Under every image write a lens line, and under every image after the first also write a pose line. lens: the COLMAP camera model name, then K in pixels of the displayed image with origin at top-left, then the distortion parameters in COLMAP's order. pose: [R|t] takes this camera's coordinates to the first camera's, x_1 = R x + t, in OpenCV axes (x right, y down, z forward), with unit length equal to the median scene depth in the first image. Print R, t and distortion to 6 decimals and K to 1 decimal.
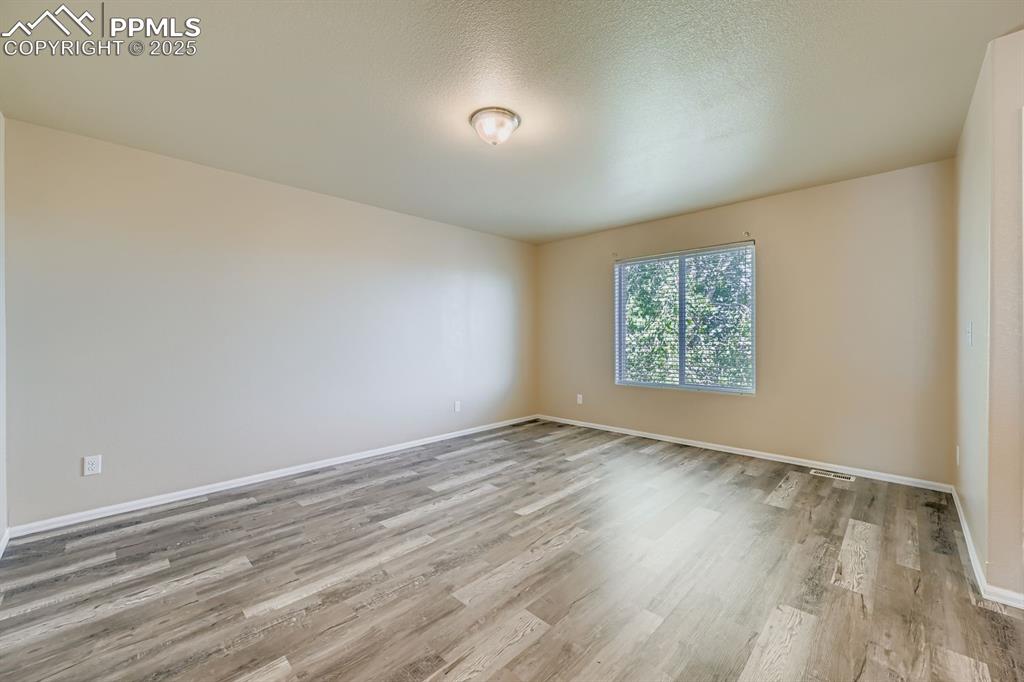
lens RADIAL K [[402.6, 0, 508.8], [0, 402.6, 342.7], [0, 0, 1]] dist [0.000650, 0.000158]
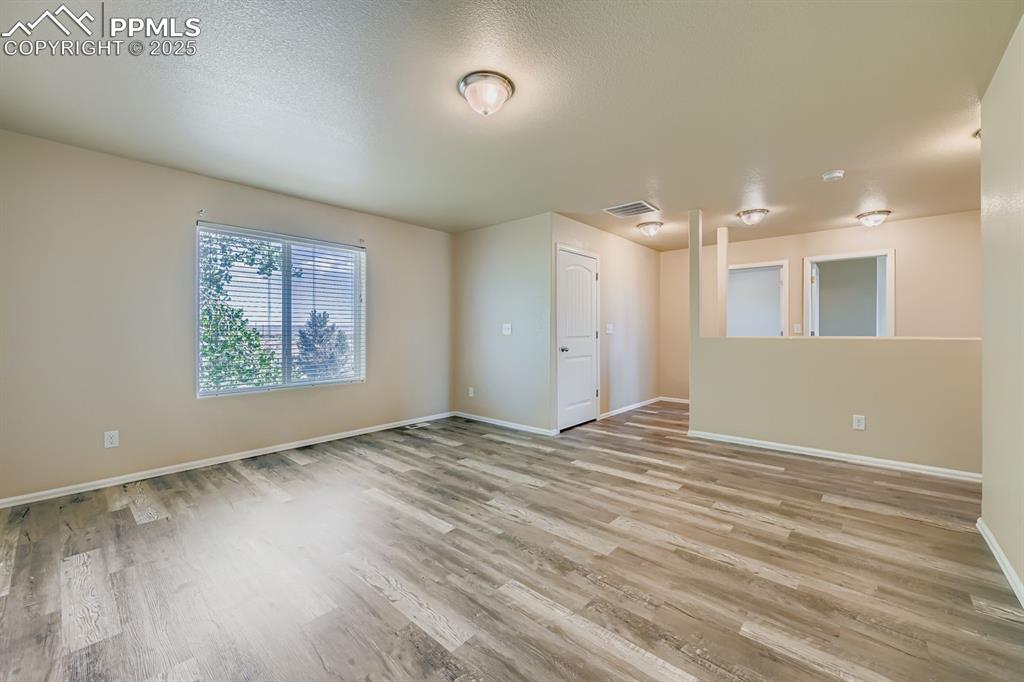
lens RADIAL K [[402.6, 0, 526.9], [0, 402.6, 329.3], [0, 0, 1]] dist [0.000650, 0.000158]
pose [[-0.072681, 0.010295, 0.997302, -0.922879], [0.017146, 0.999812, -0.009071, 0.000034], [-0.997208, 0.016441, -0.072844, 0.952918]]
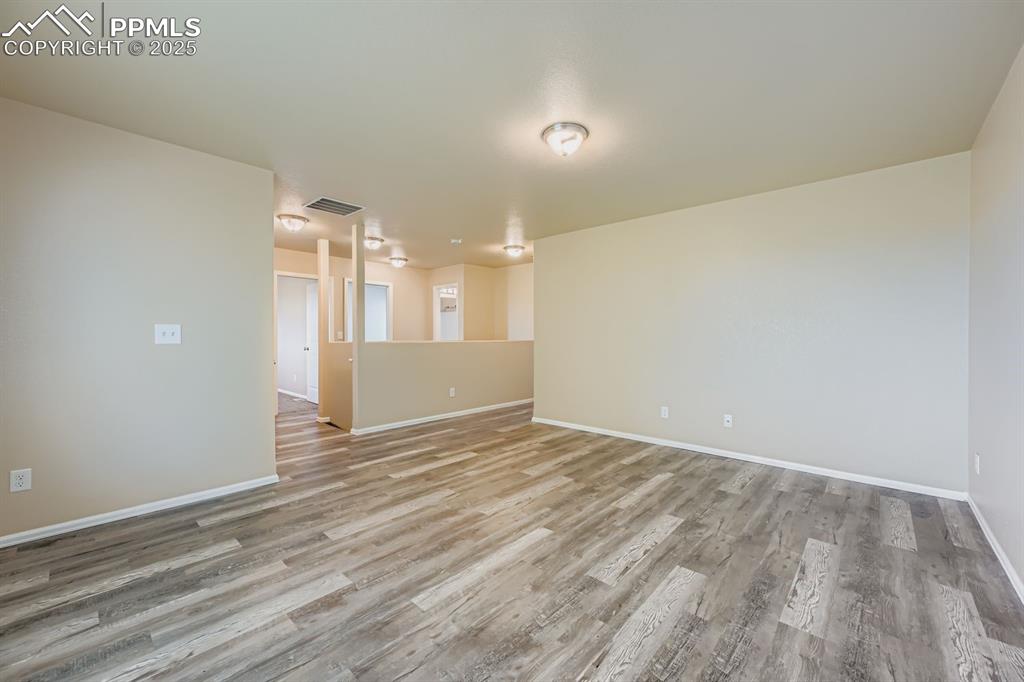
lens RADIAL K [[402.6, 0, 506.4], [0, 402.6, 338.8], [0, 0, 1]] dist [0.000650, 0.000158]
pose [[-0.999536, 0.004330, -0.030143, 0.152608], [0.003689, 0.999767, 0.021286, -0.027239], [0.030228, 0.021165, -0.999319, 2.031285]]
